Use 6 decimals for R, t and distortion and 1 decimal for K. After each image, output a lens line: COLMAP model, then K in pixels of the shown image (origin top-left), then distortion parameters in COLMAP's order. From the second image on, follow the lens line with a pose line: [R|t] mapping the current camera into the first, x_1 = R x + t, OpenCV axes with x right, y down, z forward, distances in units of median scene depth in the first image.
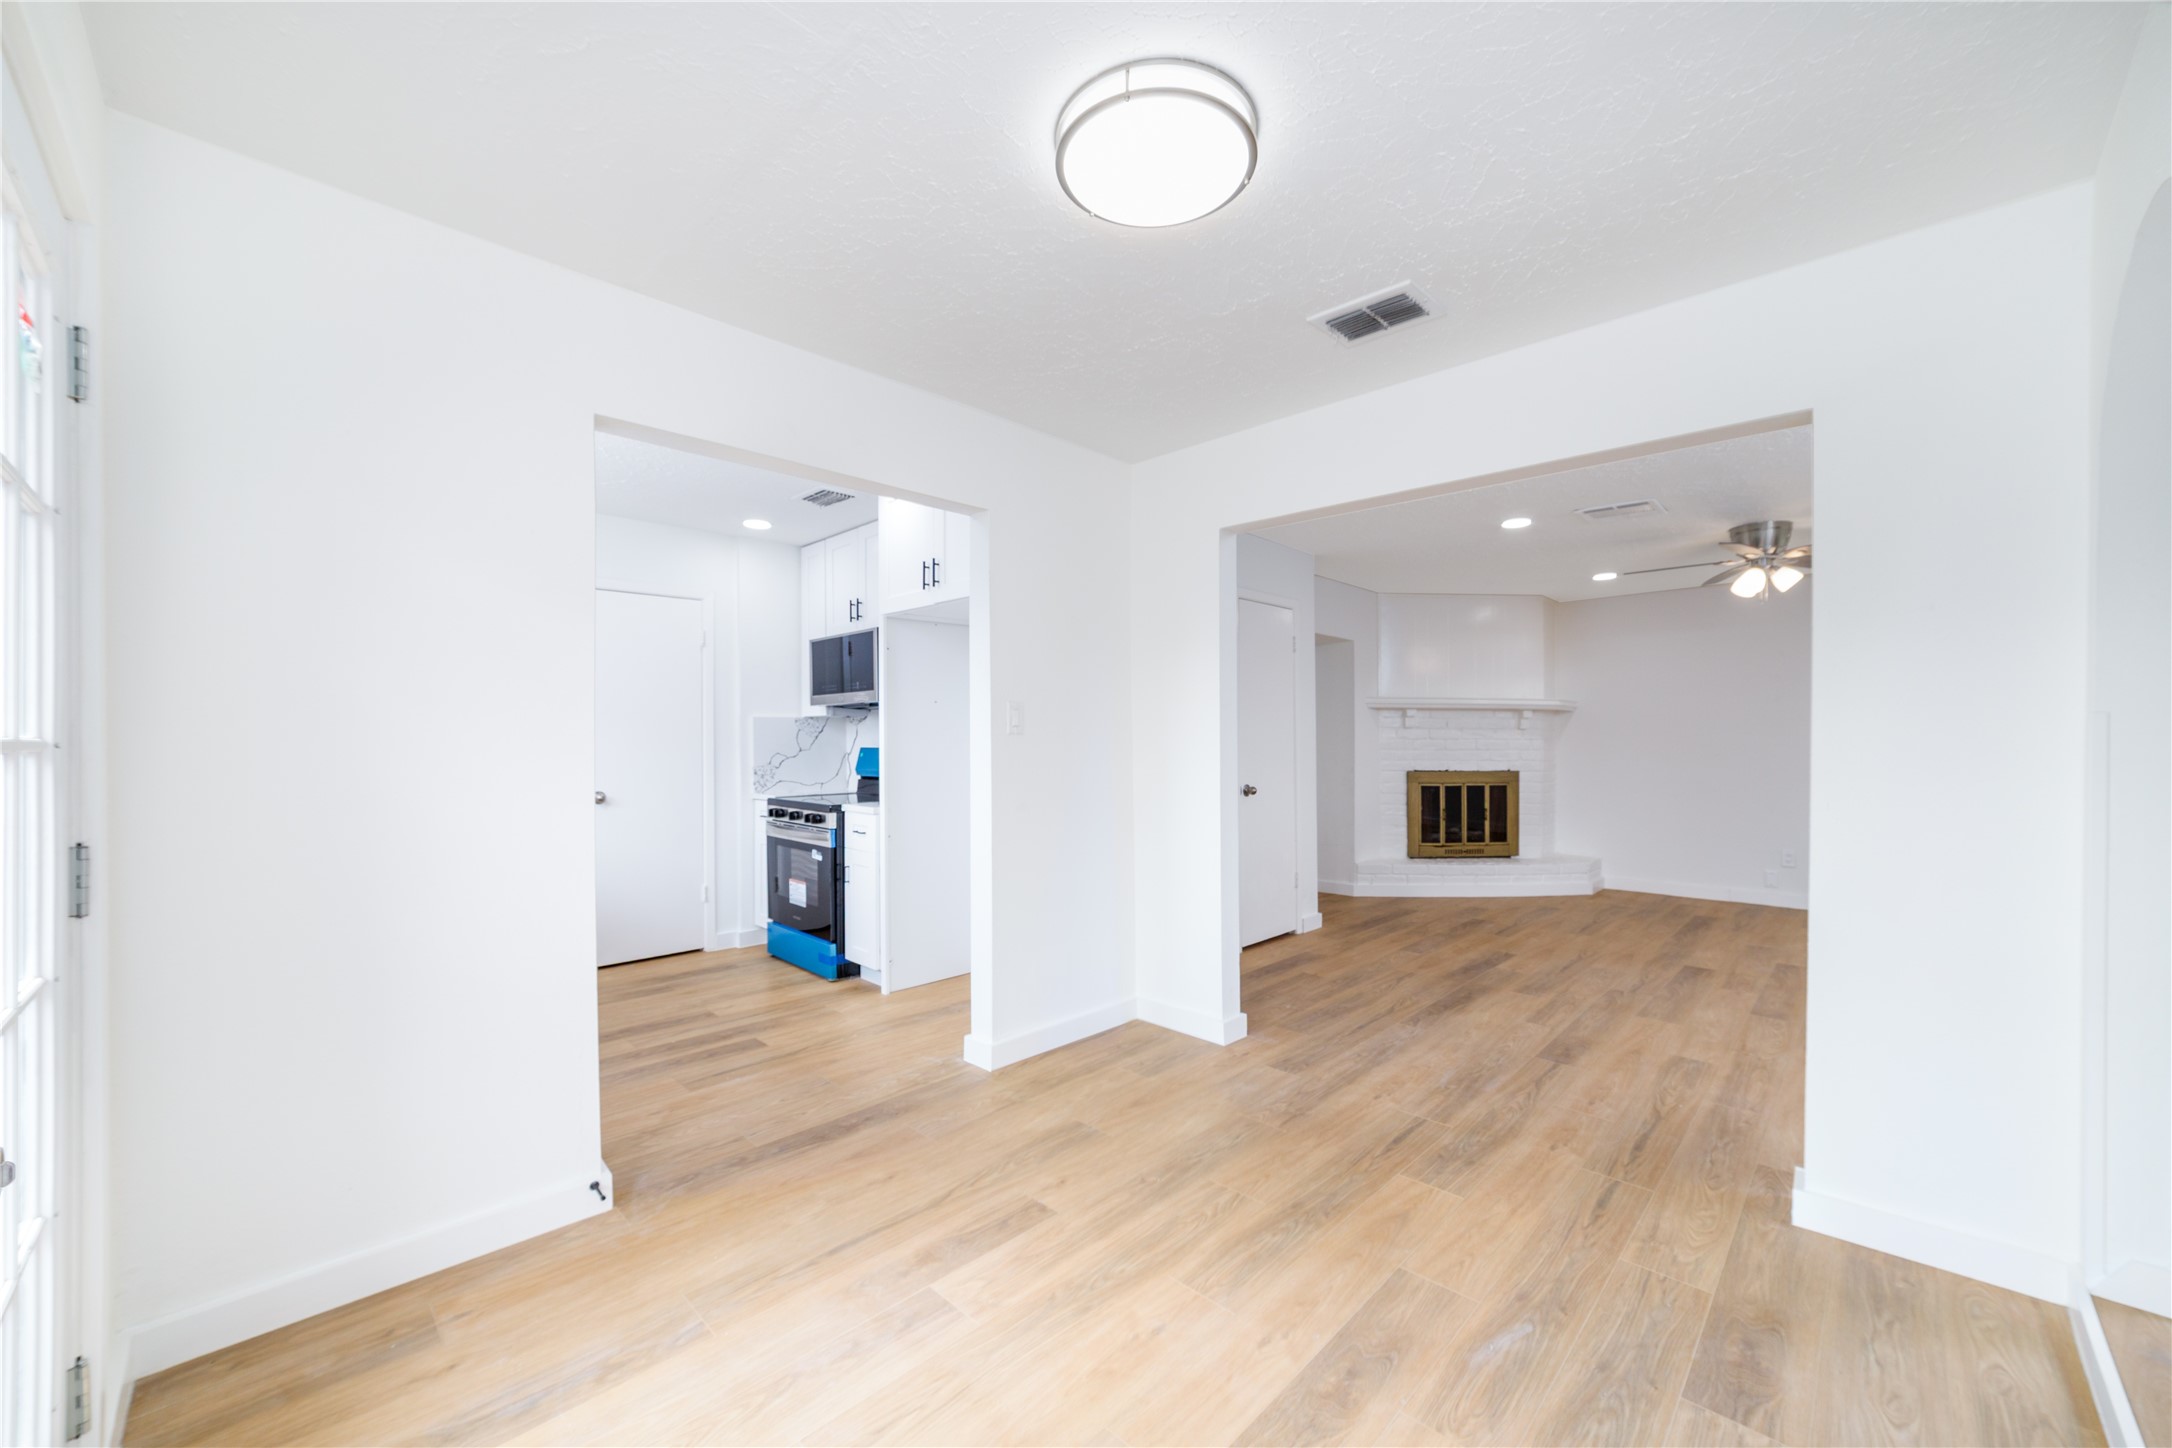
lens RADIAL K [[847.3, 0, 1085.2], [0, 847.3, 736.9], [0, 0, 1]] dist [-0.011572, 0.001748]
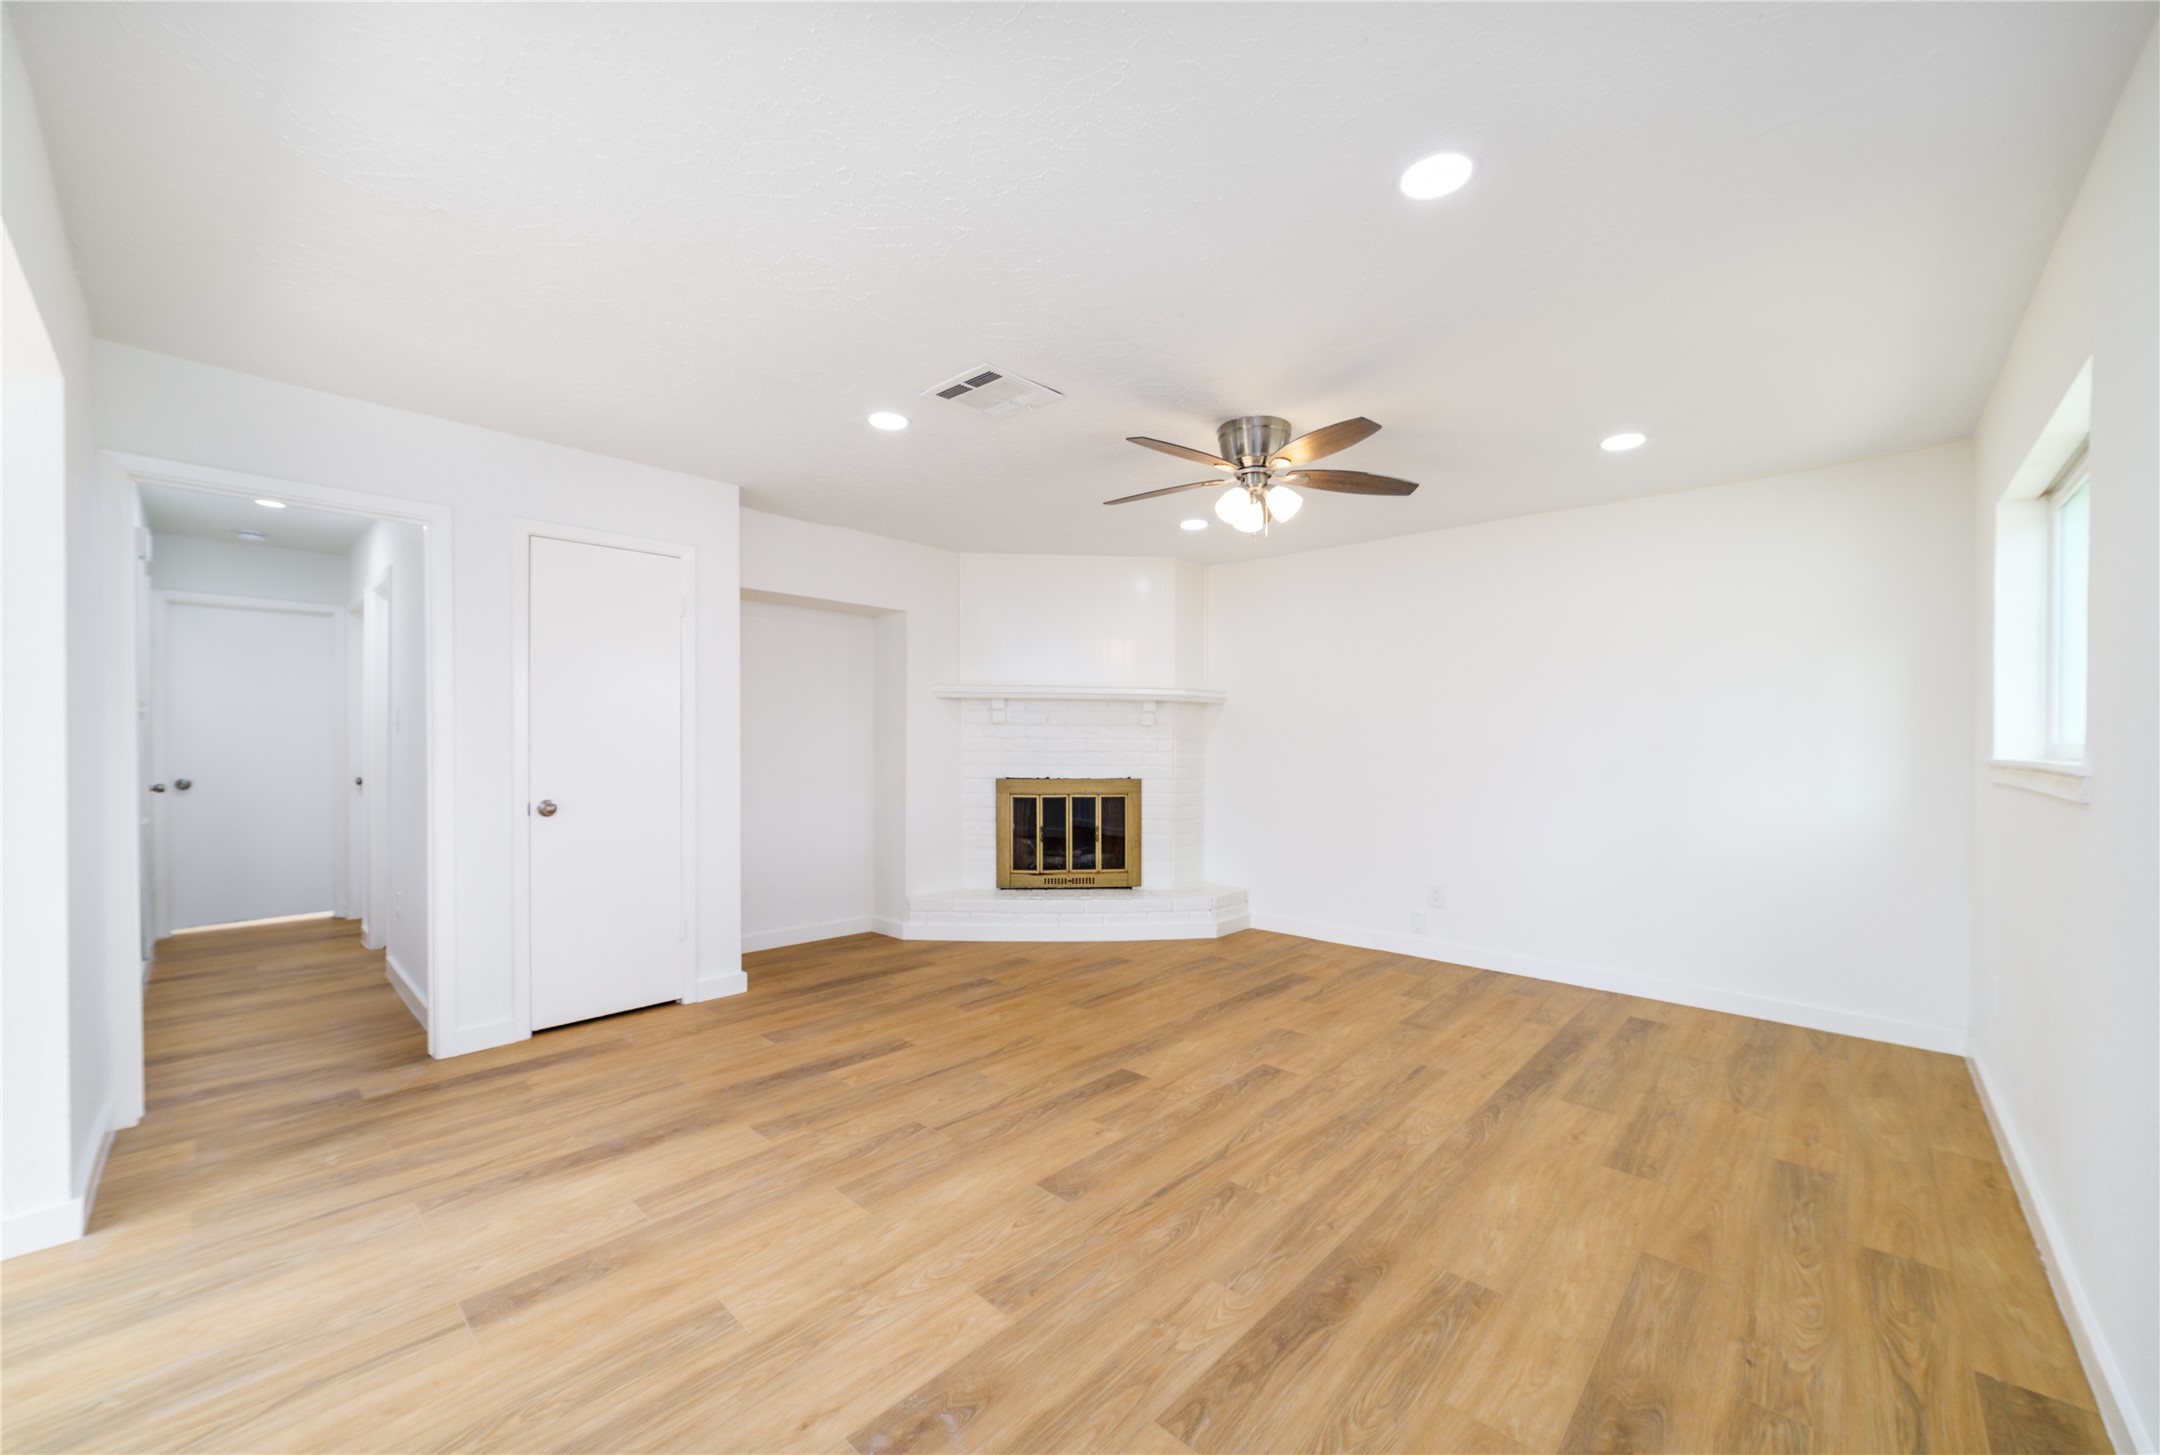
lens RADIAL K [[843.2, 0, 1056.6], [0, 843.2, 755.0], [0, 0, 1]] dist [-0.012656, 0.001287]
pose [[0.999994, 0.000734, -0.003403, 0.443306], [-0.000669, 0.999819, 0.019038, 0.003204], [0.003416, -0.019036, 0.999813, 0.217868]]
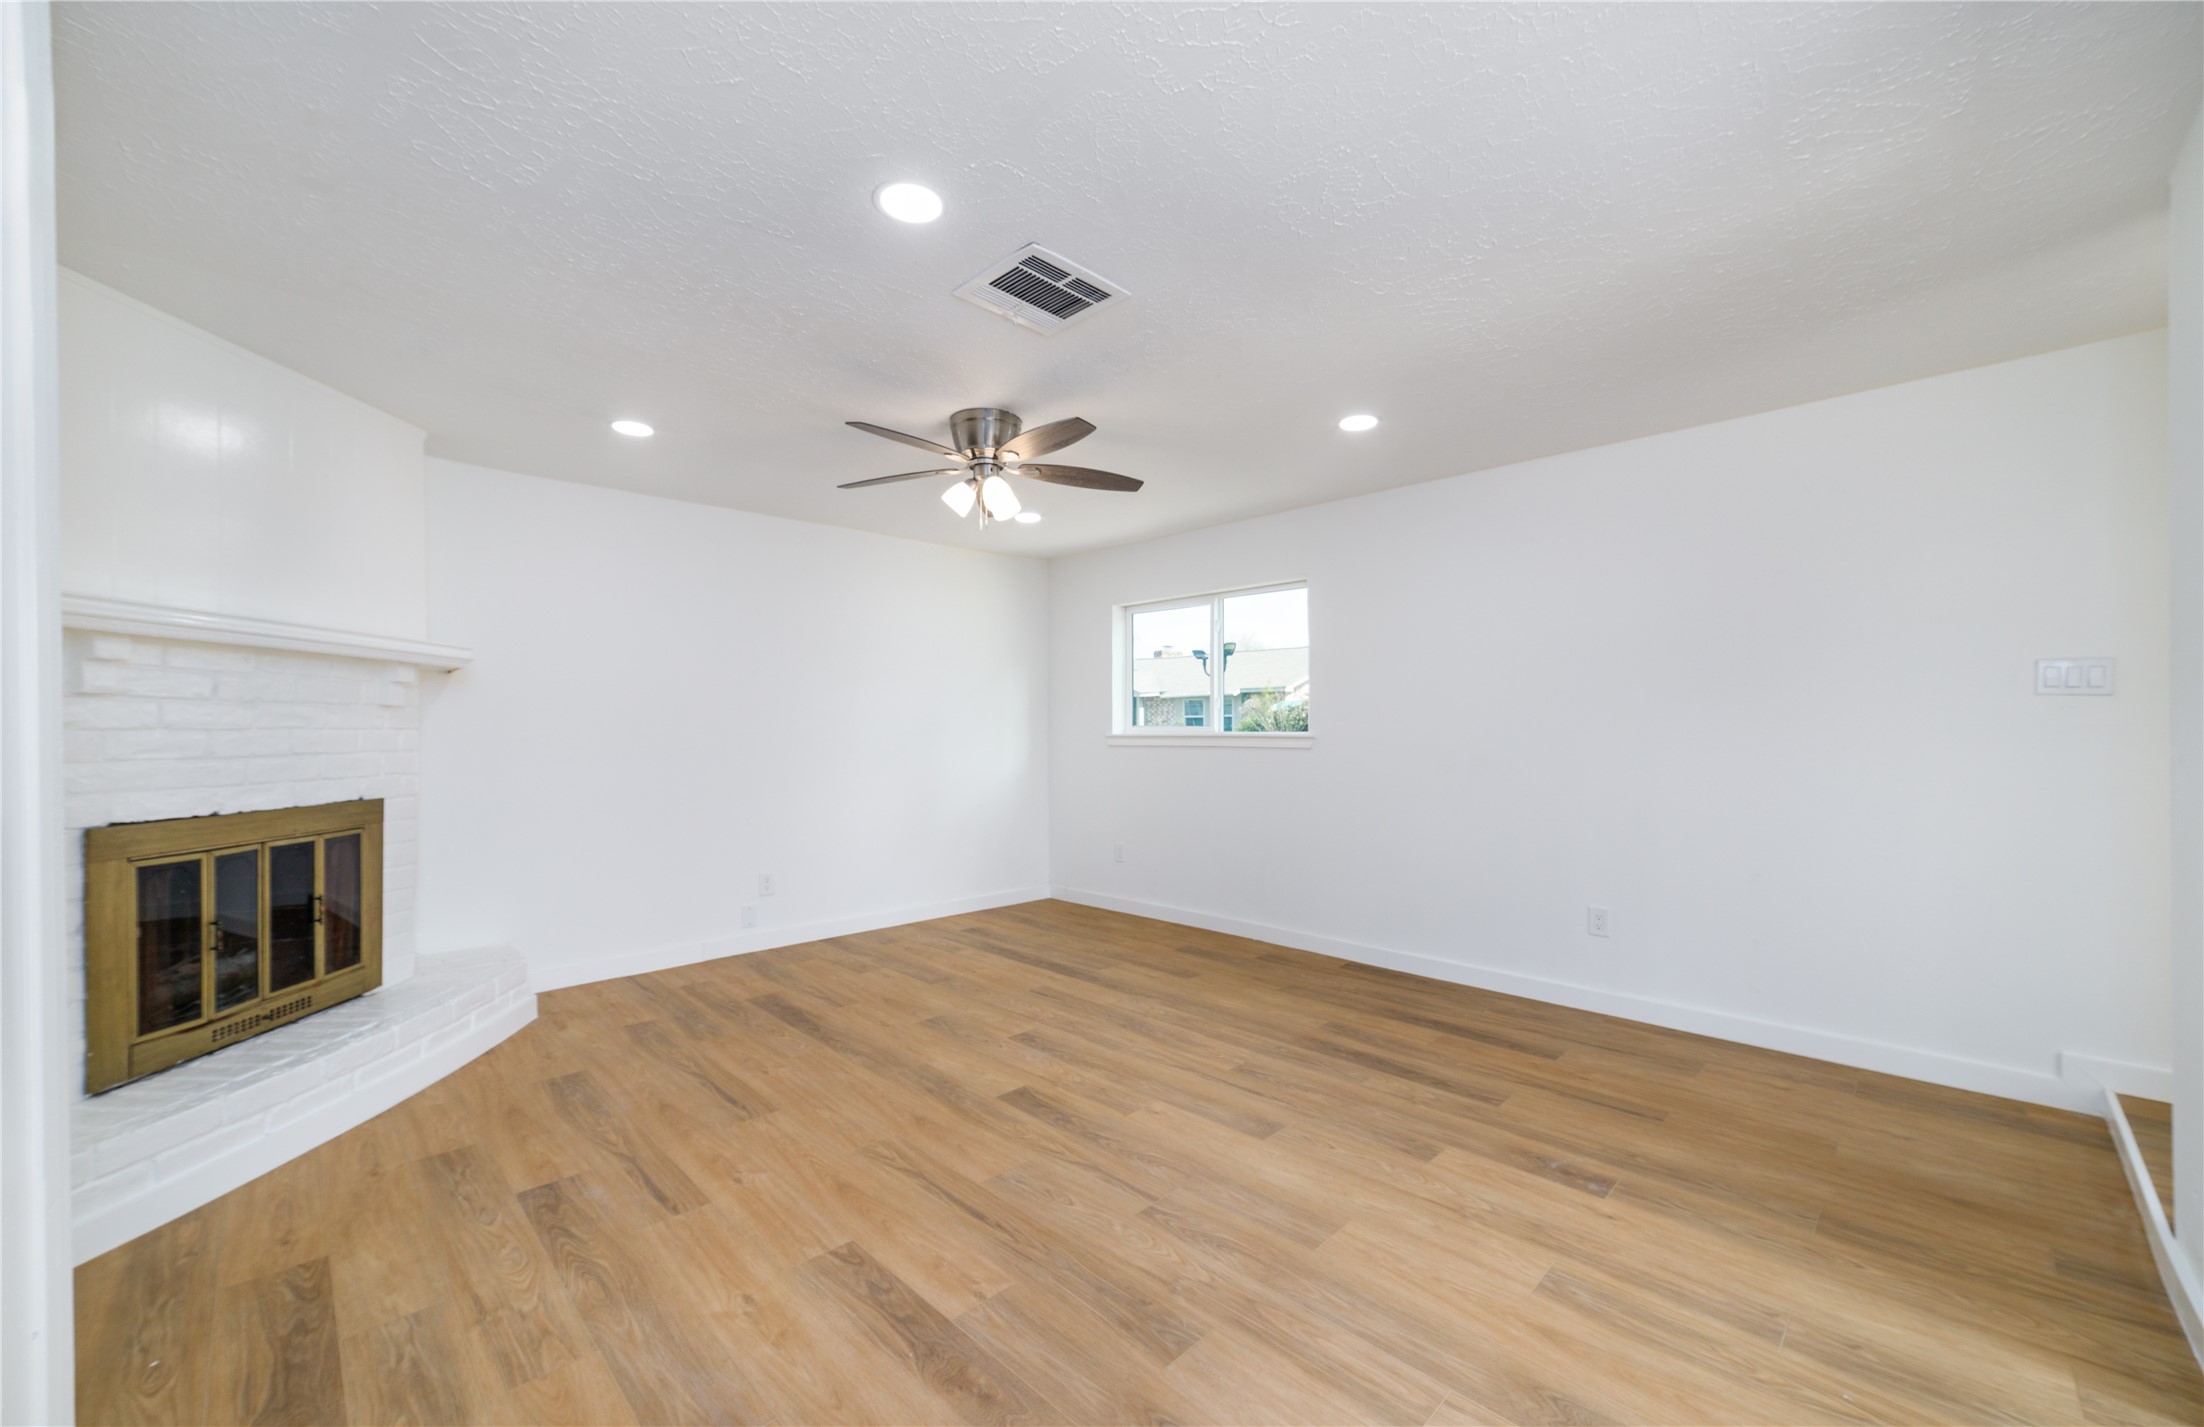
lens RADIAL K [[855.7, 0, 1116.3], [0, 855.7, 720.9], [0, 0, 1]] dist [-0.011366, 0.000961]
pose [[0.013672, 0.003574, 0.999900, 0.064104], [0.001387, 0.999993, -0.003593, 0.001023], [-0.999906, 0.001436, 0.013667, 0.607236]]
